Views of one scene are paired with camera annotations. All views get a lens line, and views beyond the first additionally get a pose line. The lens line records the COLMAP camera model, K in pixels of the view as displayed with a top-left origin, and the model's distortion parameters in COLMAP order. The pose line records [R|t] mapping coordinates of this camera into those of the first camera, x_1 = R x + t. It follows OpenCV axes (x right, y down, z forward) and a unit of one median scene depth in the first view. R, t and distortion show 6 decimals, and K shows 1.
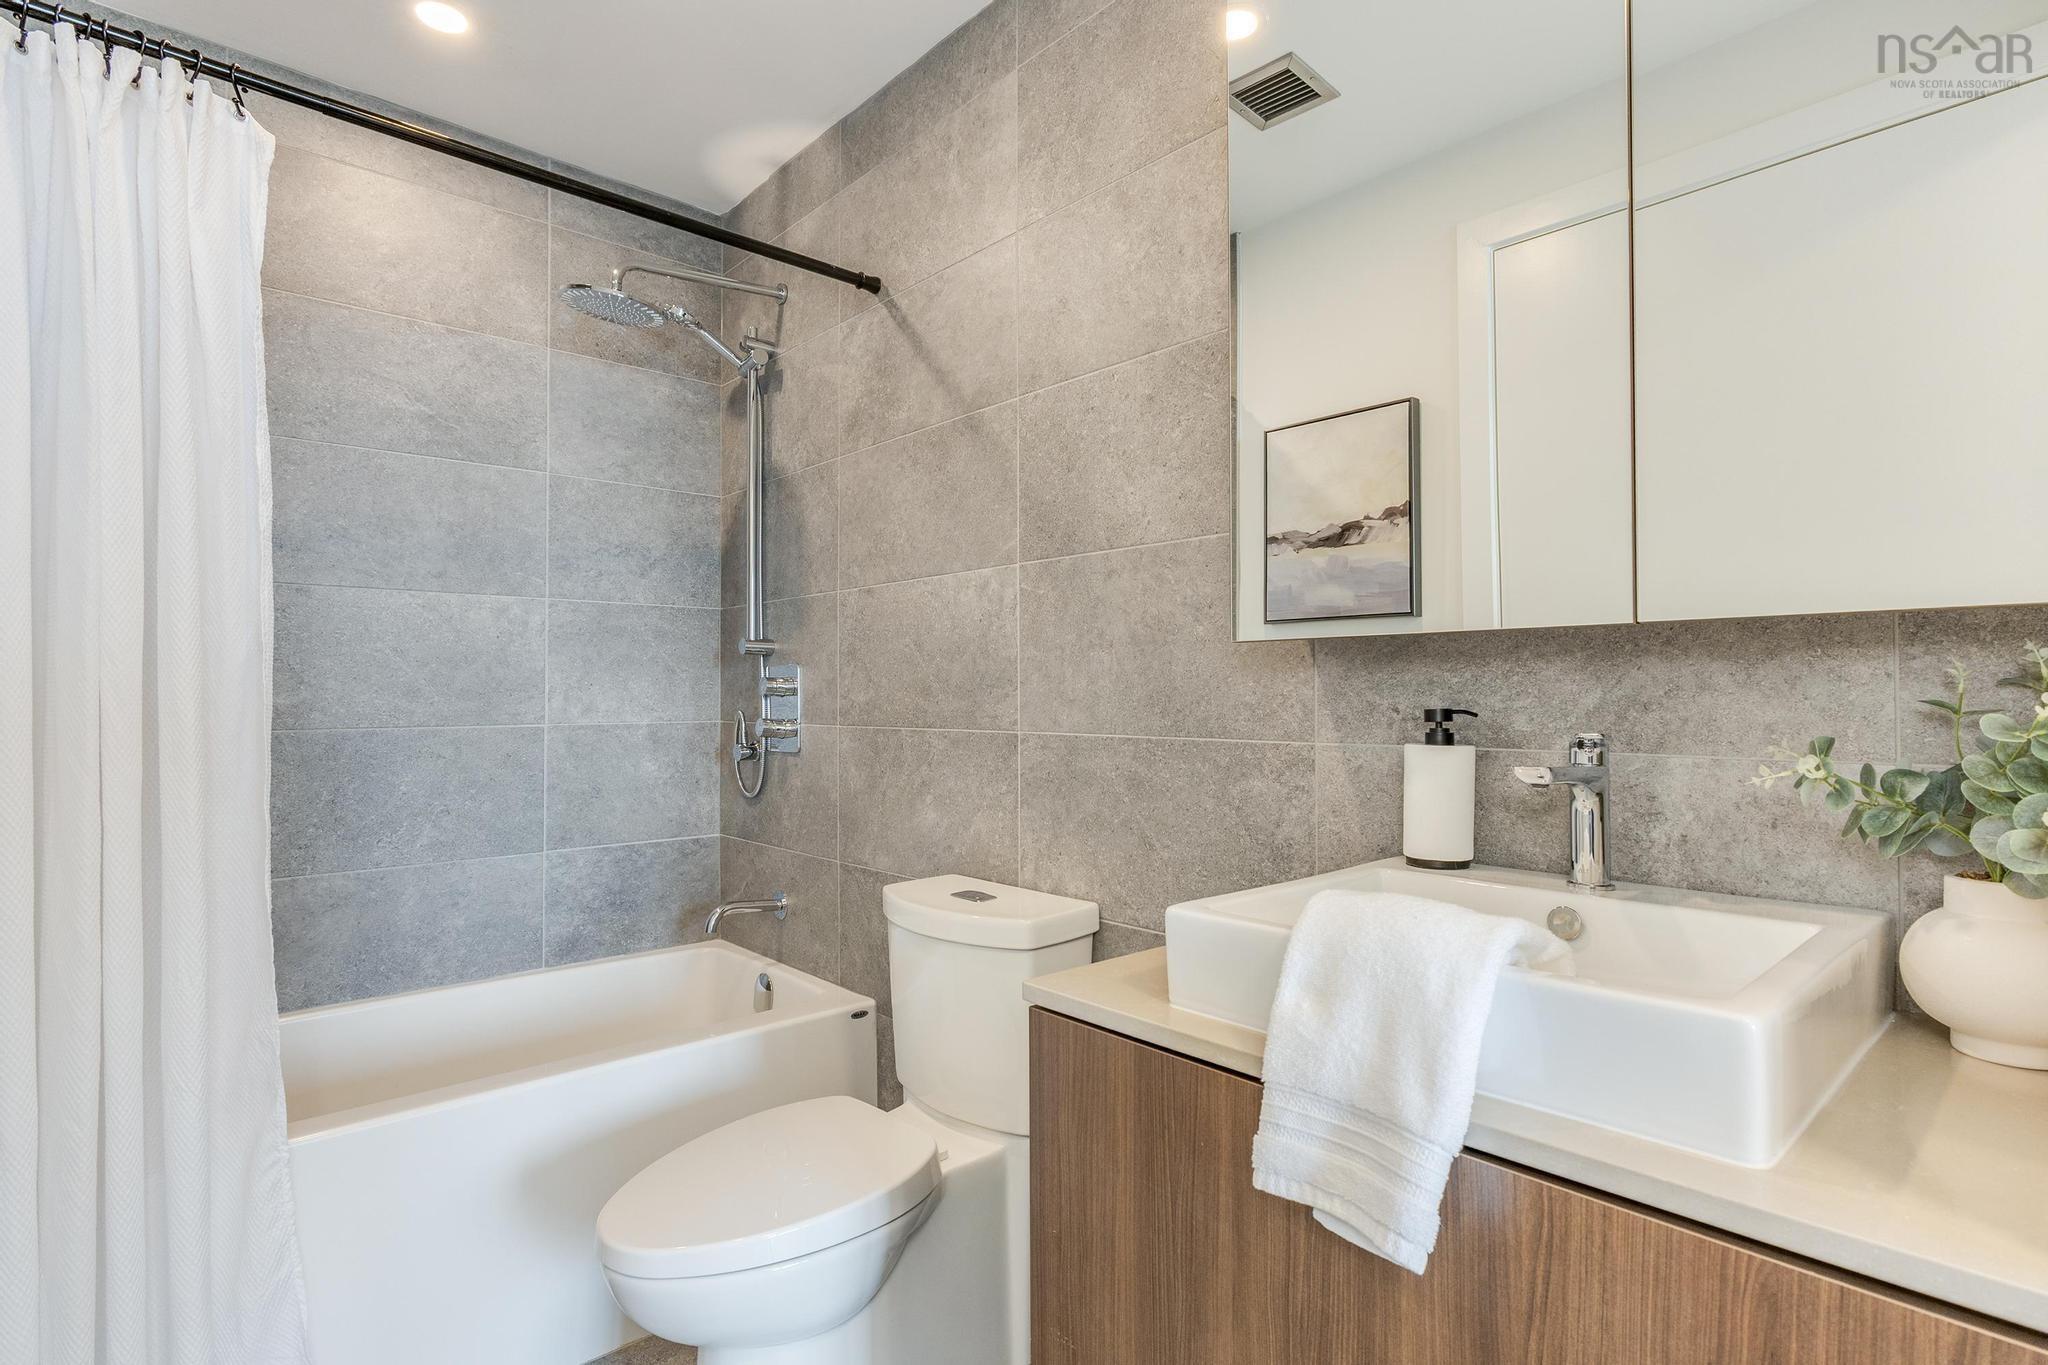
lens RADIAL K [[1008.7, 0, 1028.1], [0, 1008.7, 684.9], [0, 0, 1]] dist [0.000506, 0.002845]
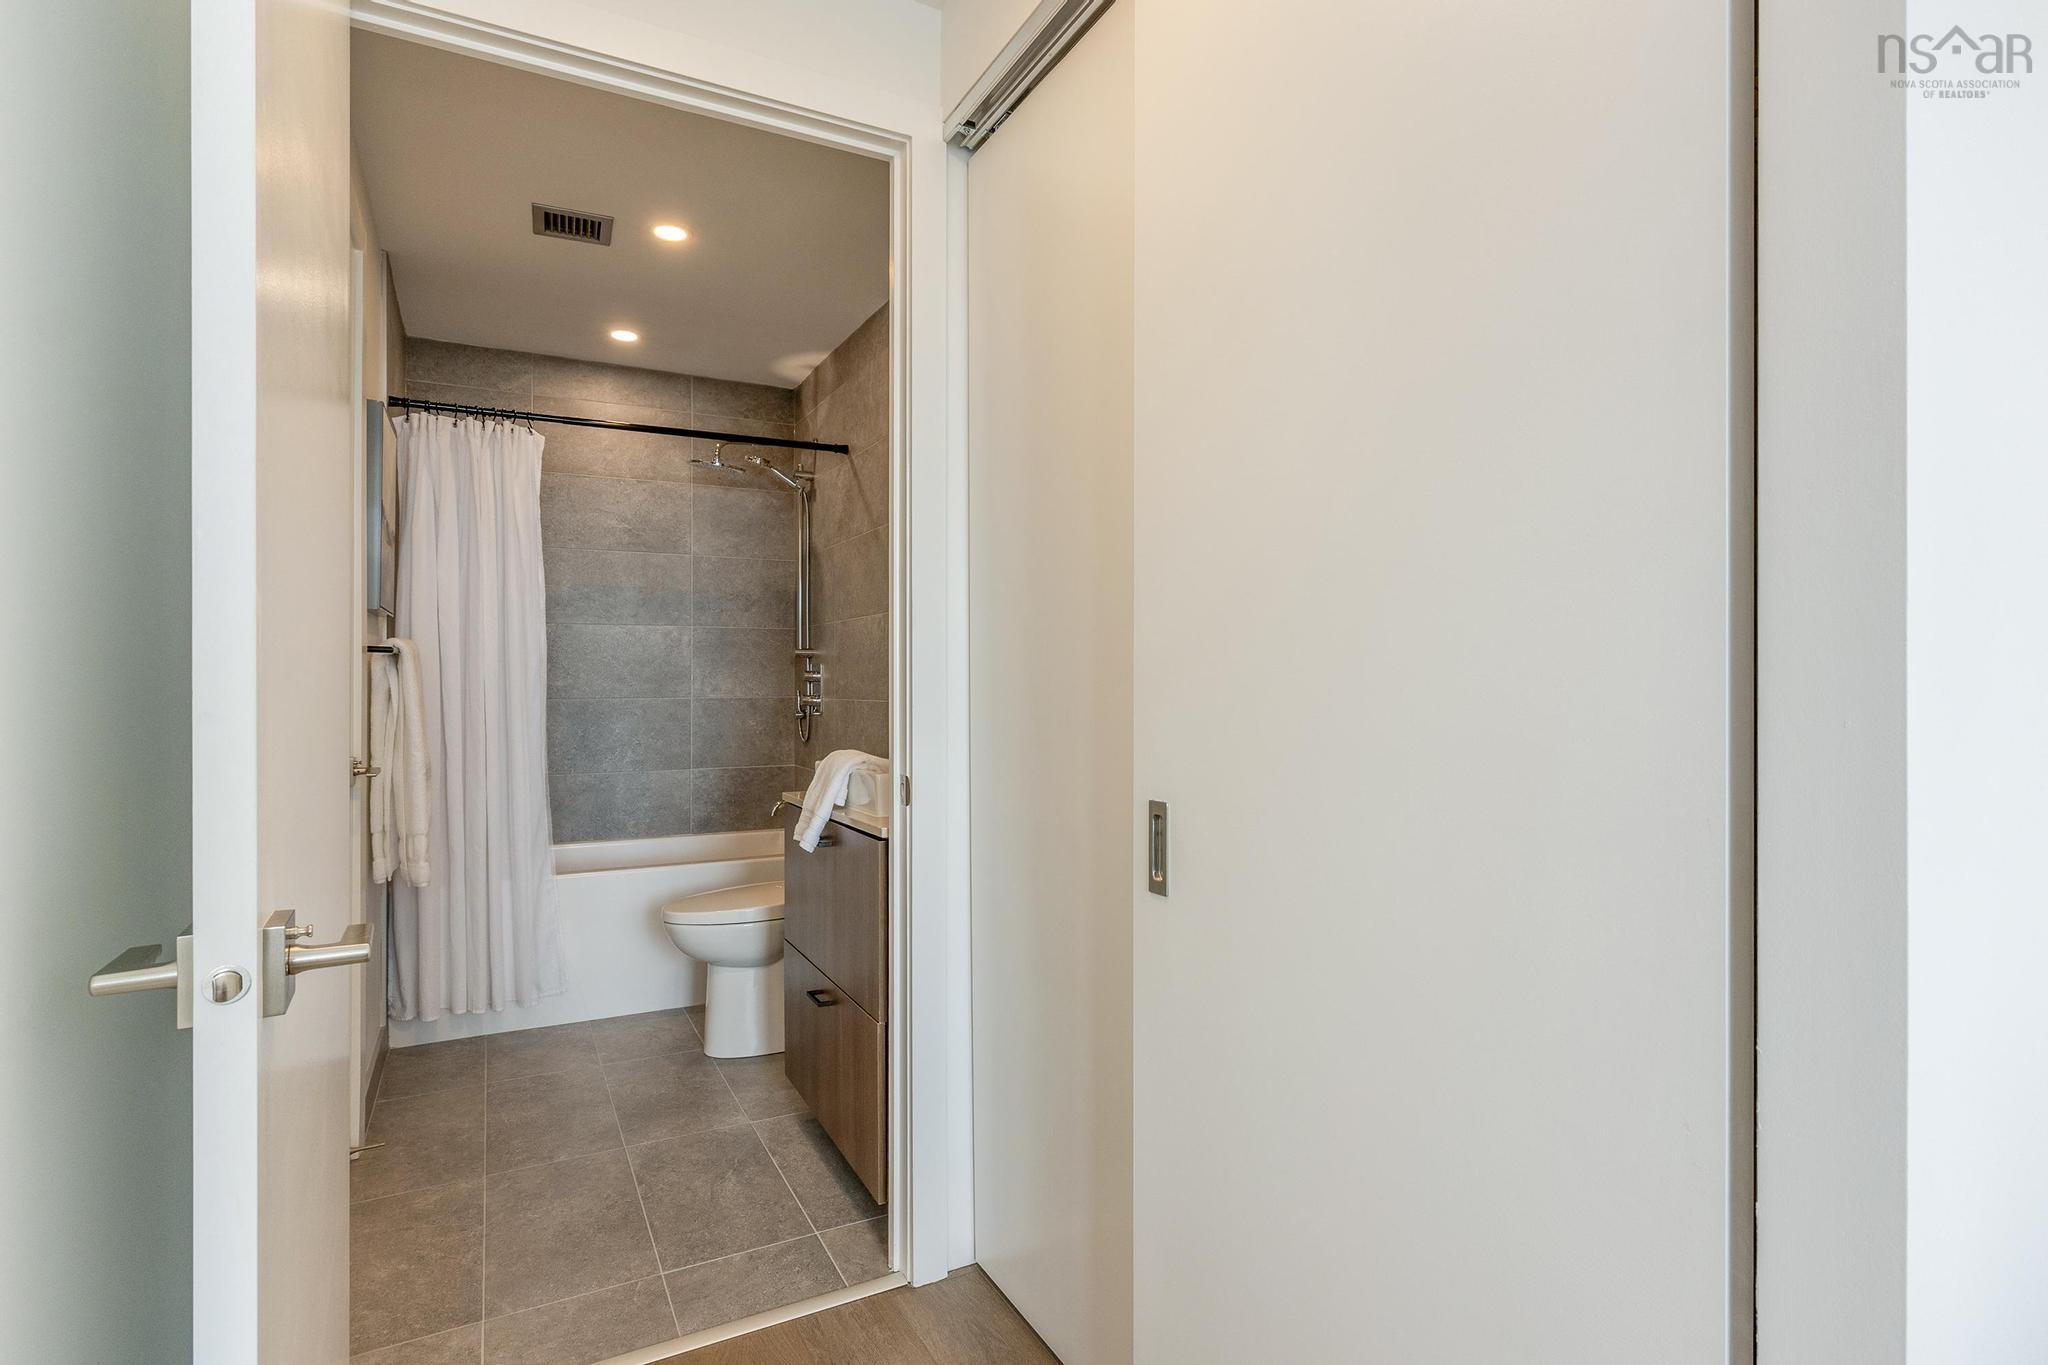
lens RADIAL K [[1008.7, 0, 1021.6], [0, 1008.7, 686.8], [0, 0, 1]] dist [0.000506, 0.002845]
pose [[0.969768, 0.003152, -0.244009, 0.535750], [0.001334, 0.999833, 0.018214, -0.011489], [0.244026, -0.017989, 0.969602, -0.597433]]
